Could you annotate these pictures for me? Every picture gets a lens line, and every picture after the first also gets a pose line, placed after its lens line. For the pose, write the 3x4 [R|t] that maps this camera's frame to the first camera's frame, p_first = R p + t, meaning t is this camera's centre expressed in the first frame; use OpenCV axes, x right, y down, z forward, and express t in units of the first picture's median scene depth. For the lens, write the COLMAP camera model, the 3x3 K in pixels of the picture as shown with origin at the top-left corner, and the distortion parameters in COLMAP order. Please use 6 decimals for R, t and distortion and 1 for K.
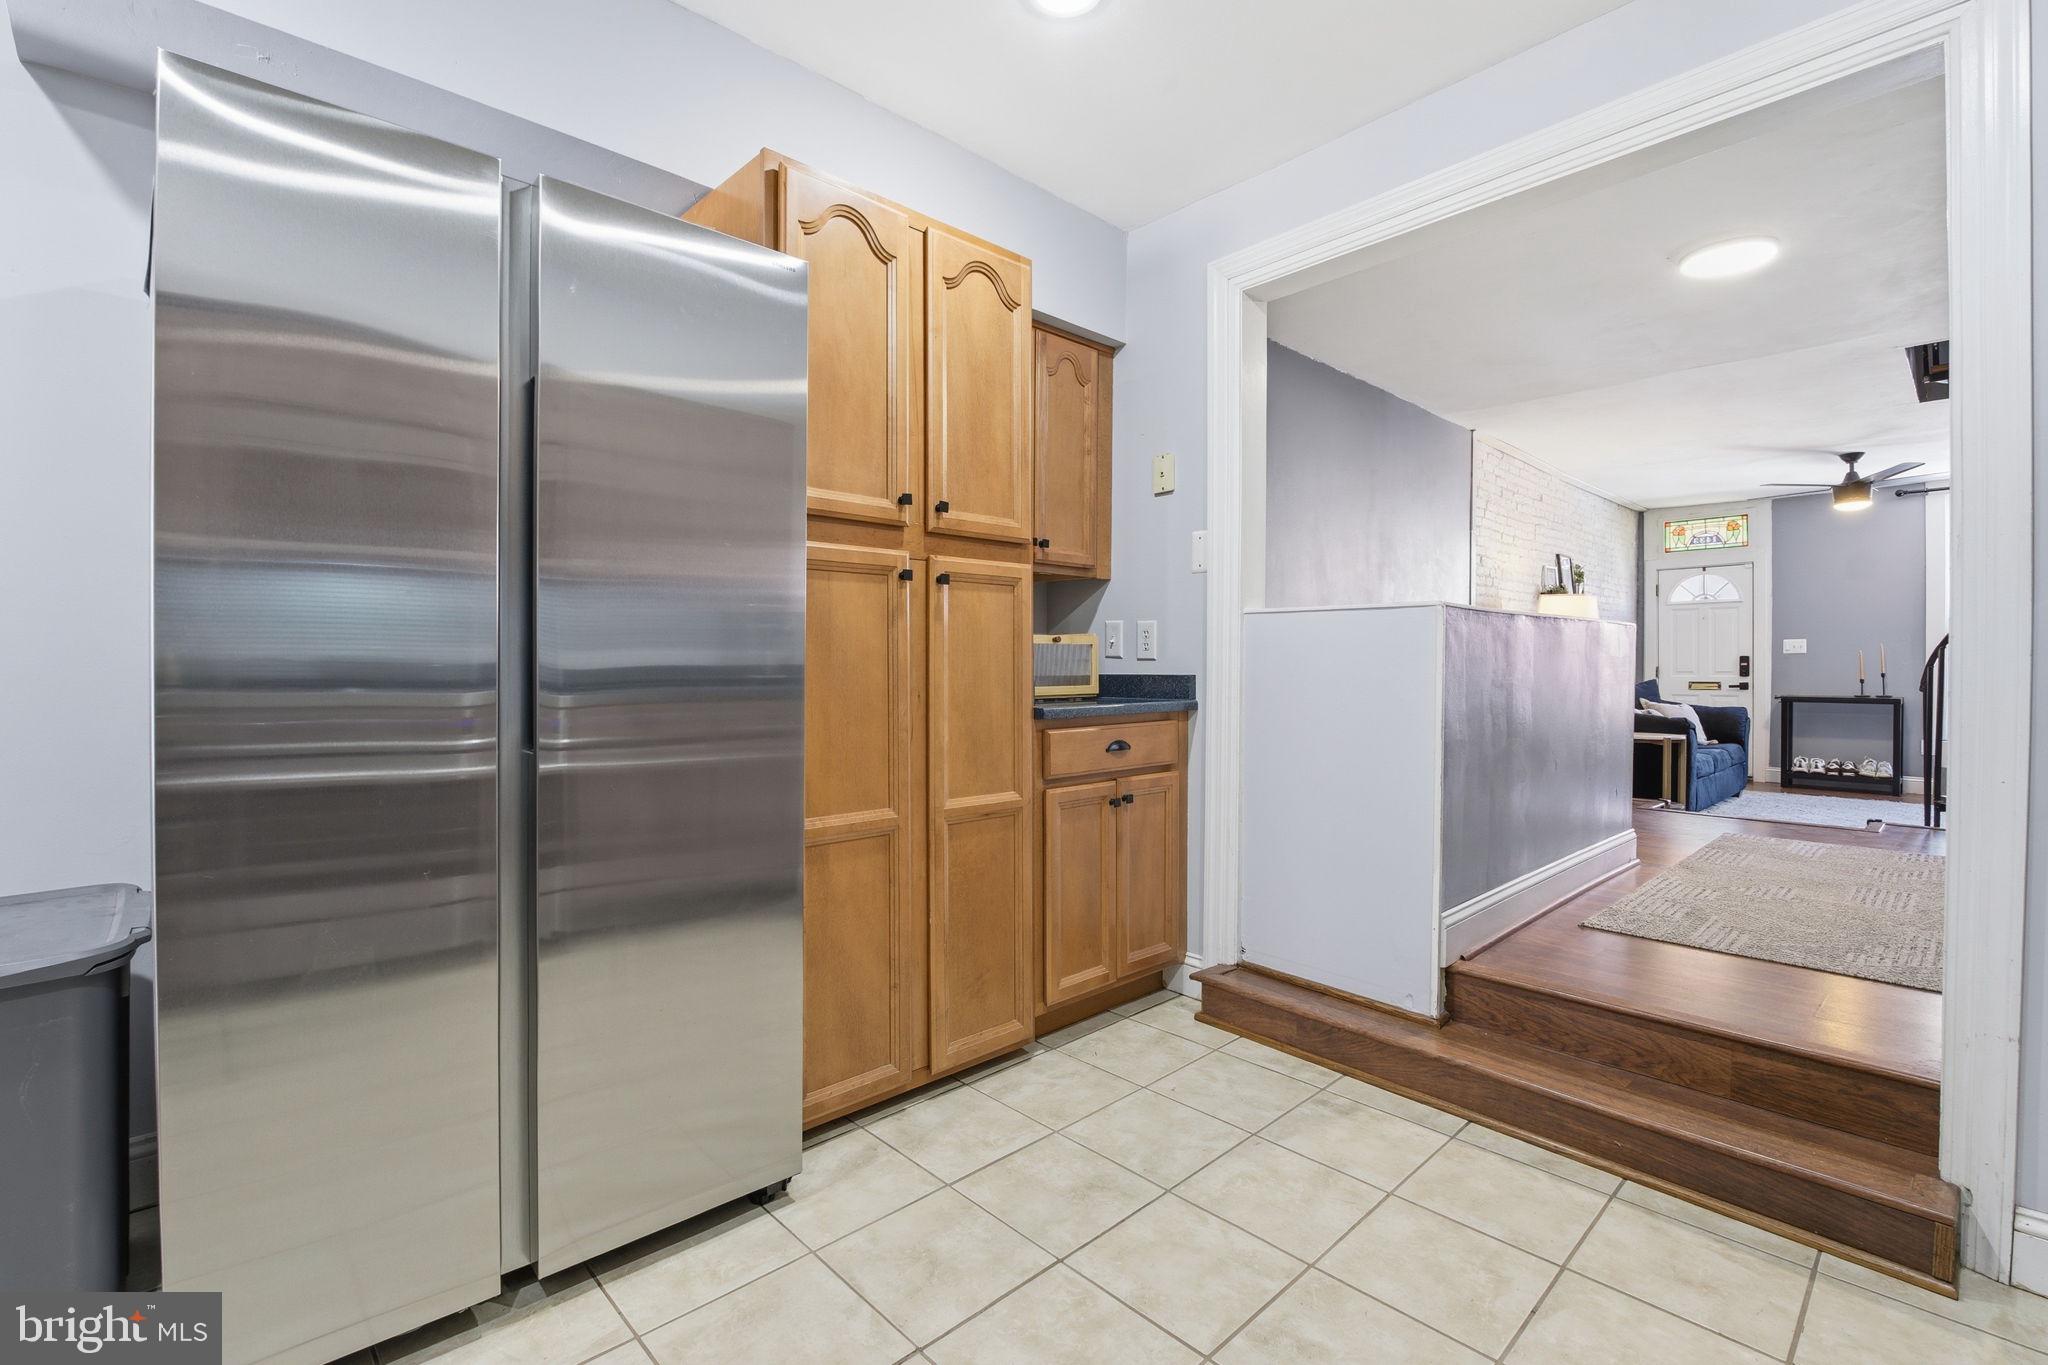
lens RADIAL K [[917.6, 0, 1032.6], [0, 917.6, 672.2], [0, 0, 1]] dist [-0.017943, 0.000295]
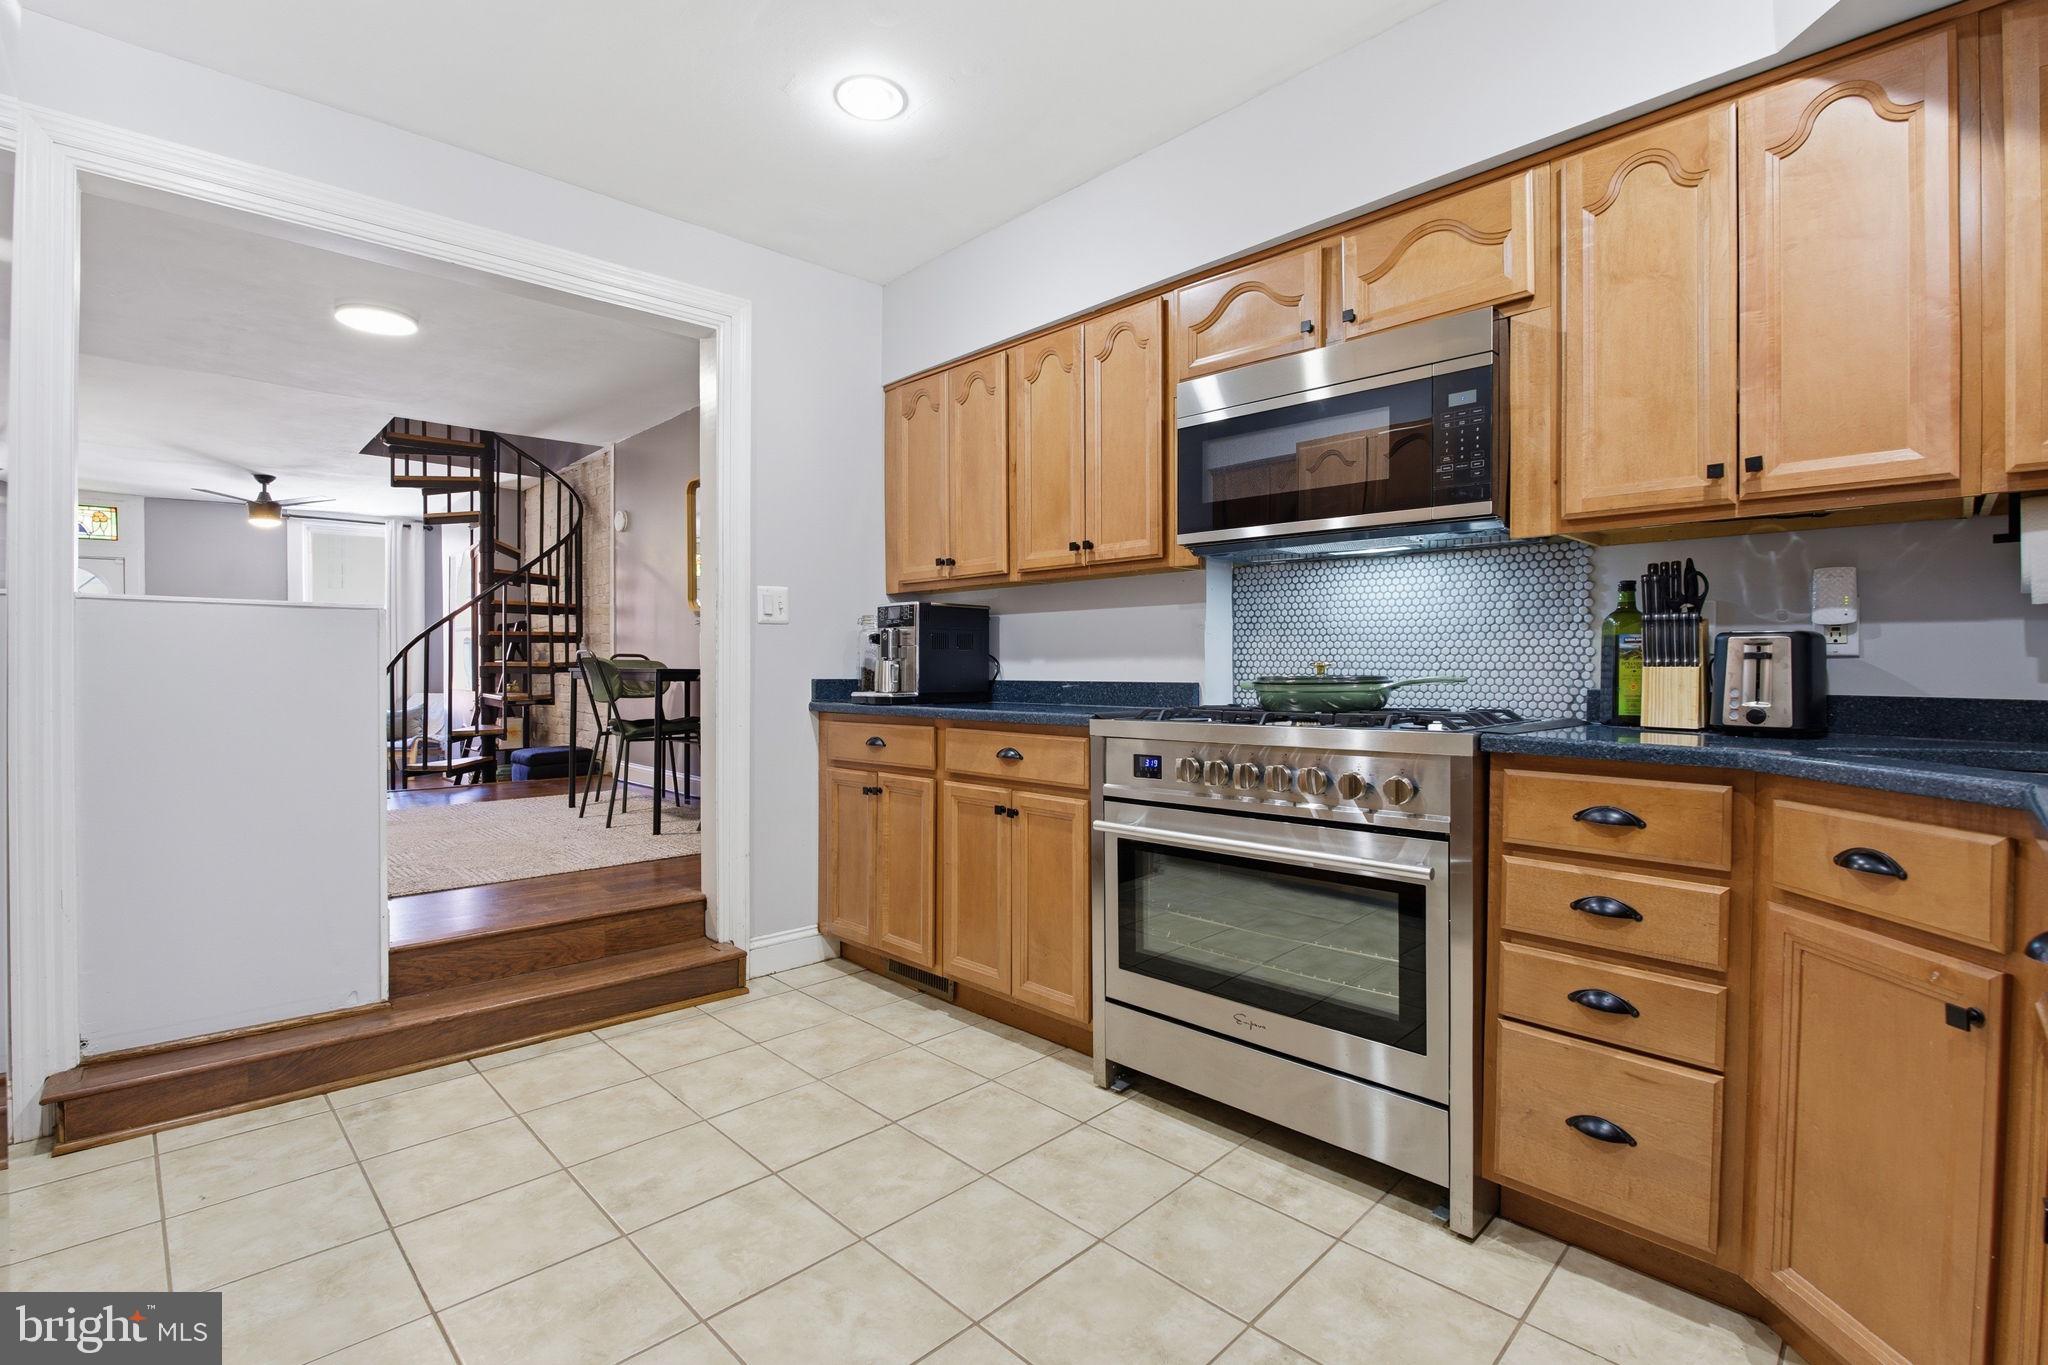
lens RADIAL K [[917.6, 0, 1008.9], [0, 917.6, 677.6], [0, 0, 1]] dist [-0.017943, 0.000295]
pose [[-0.027886, -0.006998, 0.999587, -0.234301], [0.004037, 0.999967, 0.007113, 0.001776], [-0.999603, 0.004234, -0.027856, 0.119103]]
